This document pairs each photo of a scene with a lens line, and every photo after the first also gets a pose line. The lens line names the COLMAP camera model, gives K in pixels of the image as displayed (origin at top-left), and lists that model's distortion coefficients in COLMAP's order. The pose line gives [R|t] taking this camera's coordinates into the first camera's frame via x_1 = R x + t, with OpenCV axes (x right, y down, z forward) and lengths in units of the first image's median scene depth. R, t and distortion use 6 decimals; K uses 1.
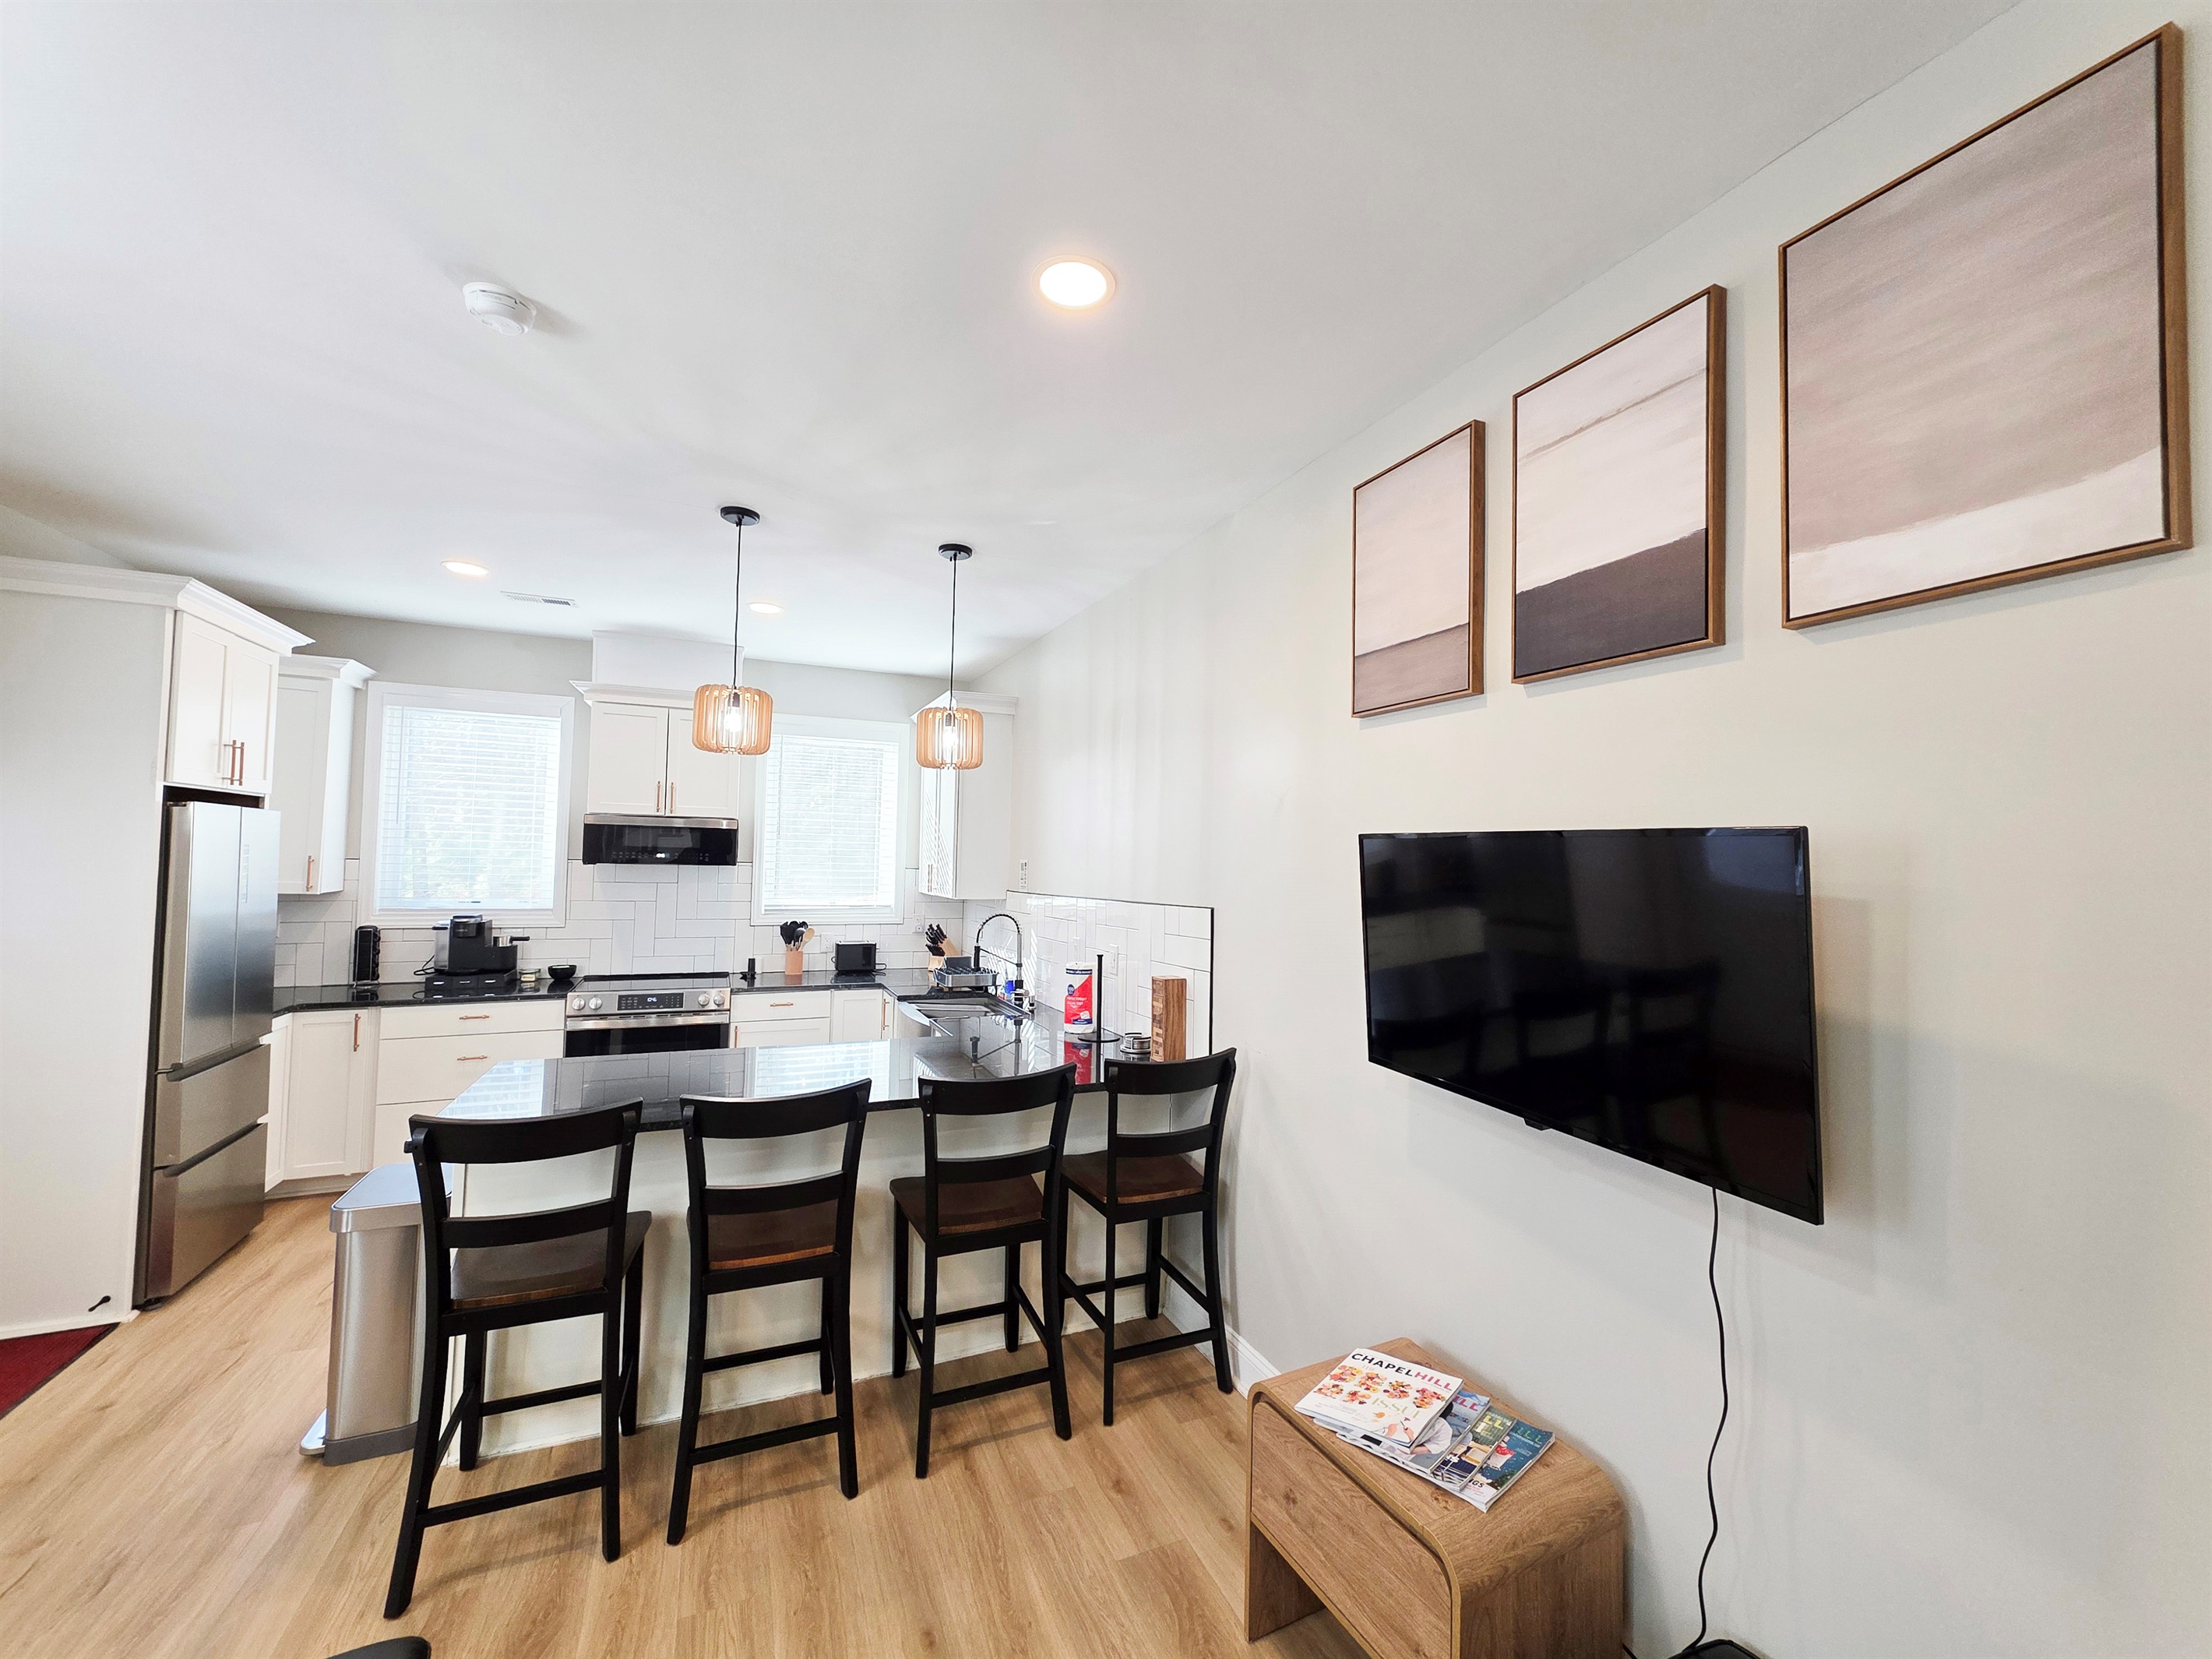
lens RADIAL K [[881.9, 0, 1107.5], [0, 881.9, 828.8], [0, 0, 1]] dist [0.000977, 0.000009]
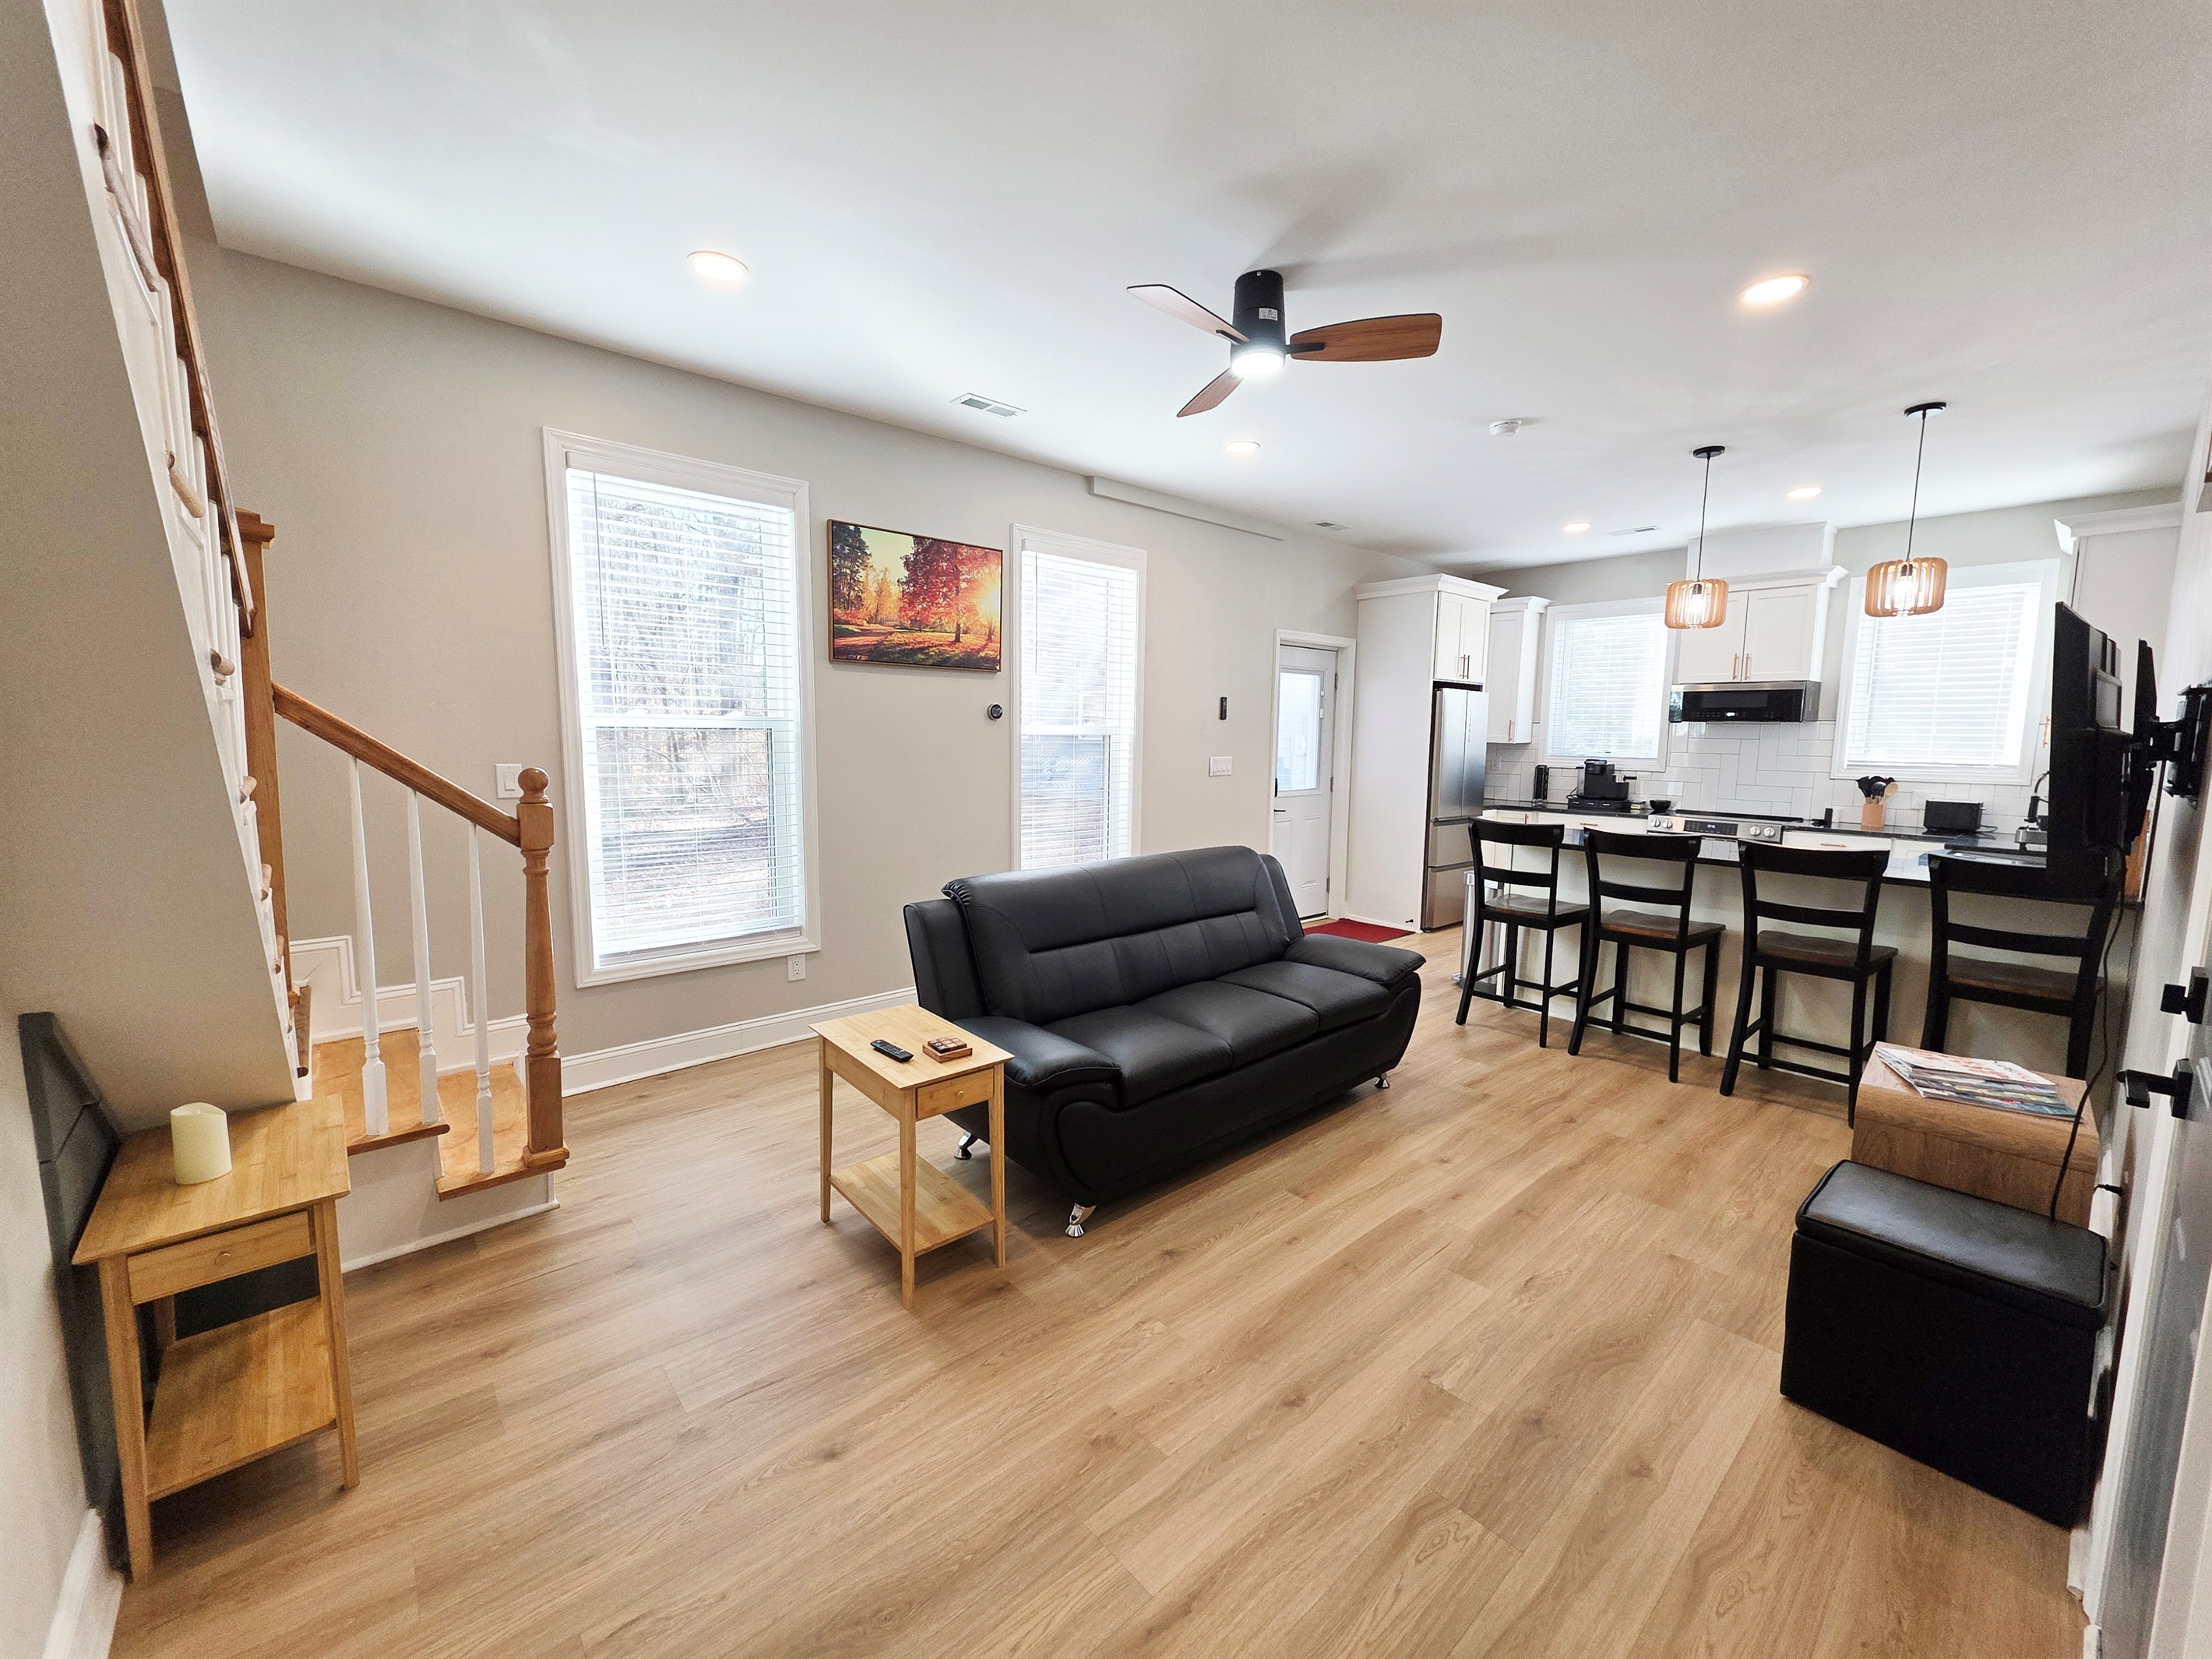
lens RADIAL K [[881.9, 0, 1107.5], [0, 881.9, 829.0], [0, 0, 1]] dist [0.000977, 0.000009]
pose [[0.306630, 0.087079, -0.947837, 0.535907], [0.027045, 0.994607, 0.100125, 0.055337], [0.951444, -0.056336, 0.302621, -0.282594]]
